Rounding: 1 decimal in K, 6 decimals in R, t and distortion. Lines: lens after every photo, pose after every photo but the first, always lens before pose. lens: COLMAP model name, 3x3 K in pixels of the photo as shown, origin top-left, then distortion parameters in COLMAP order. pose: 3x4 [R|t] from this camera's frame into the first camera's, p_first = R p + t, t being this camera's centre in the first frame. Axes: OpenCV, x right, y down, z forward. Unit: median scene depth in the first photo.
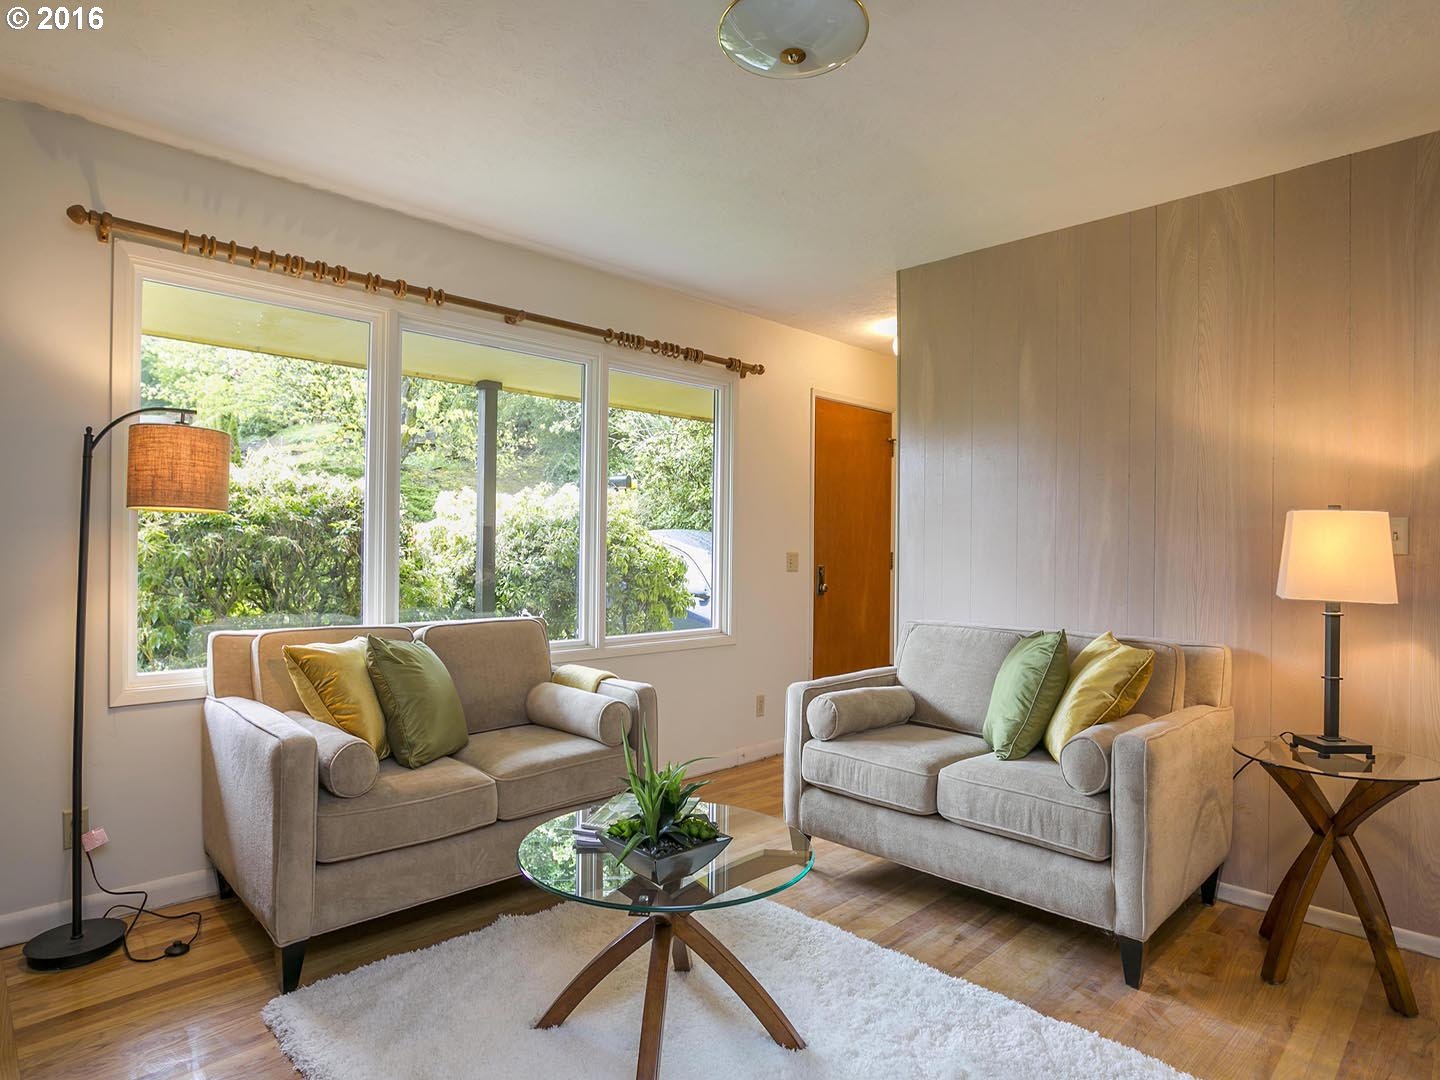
lens RADIAL K [[796.2, 0, 720.0], [0, 796.2, 540.0], [0, 0, 1]] dist [-0.019080, 0.002038]
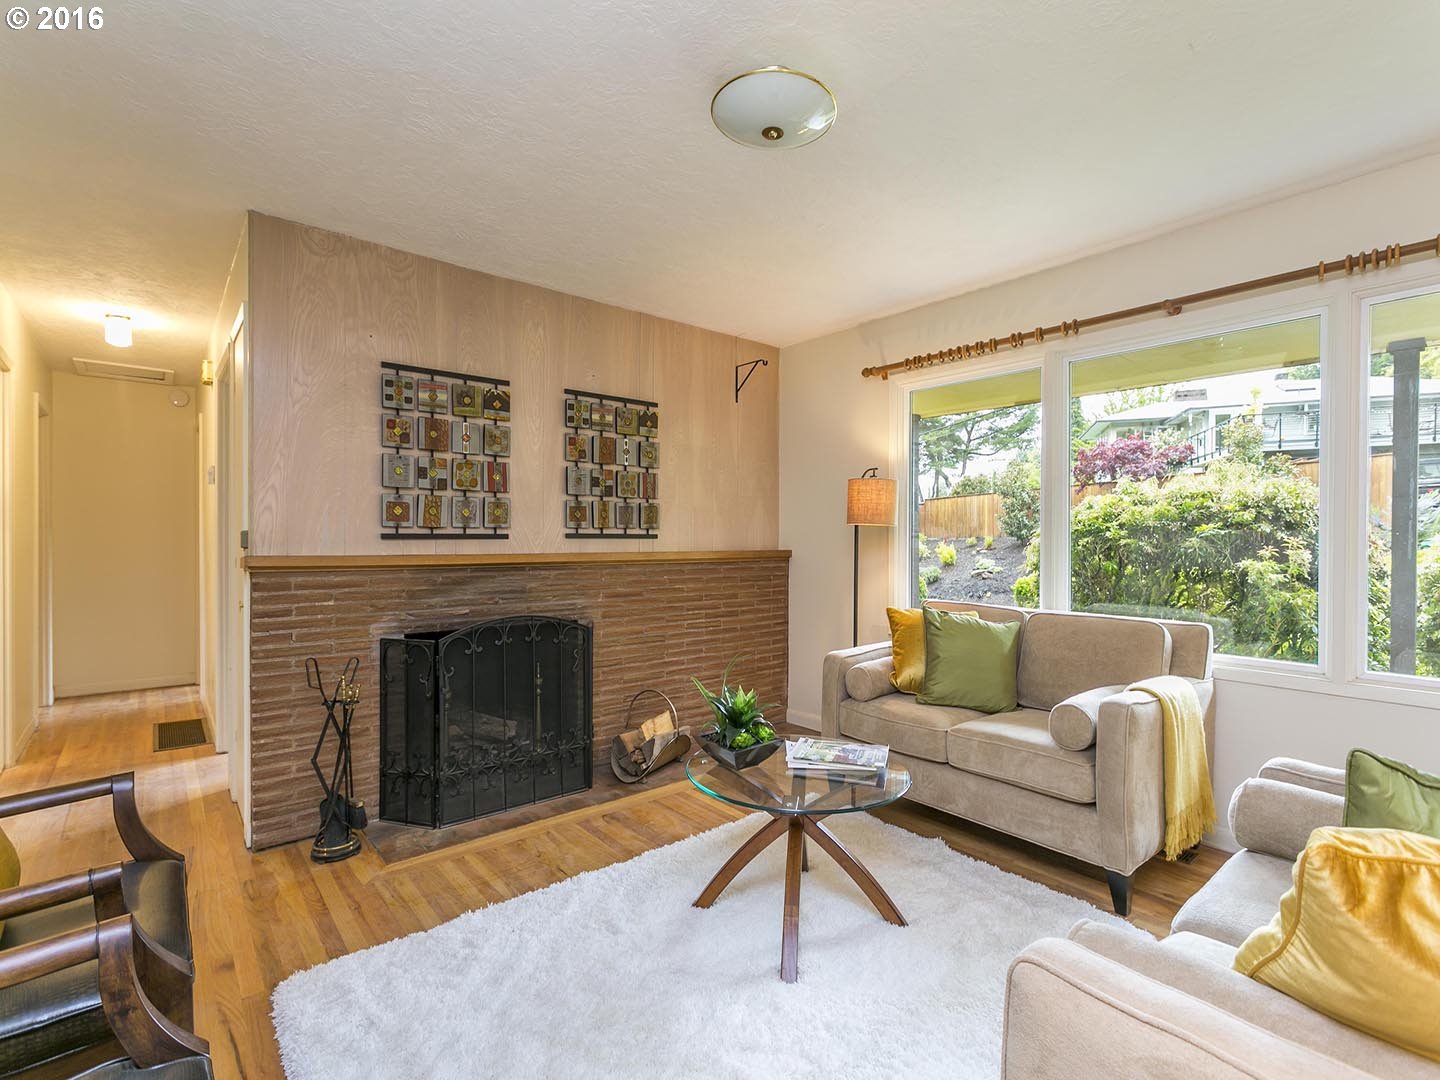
lens RADIAL K [[688.0, 0, 720.0], [0, 688.0, 540.0], [0, 0, 1]] dist [-0.009576, 0.000383]
pose [[-0.098867, 0.001231, -0.995100, 0.724079], [-0.003172, 0.999994, 0.001553, -0.003043], [0.995096, 0.003310, -0.098862, 0.648510]]
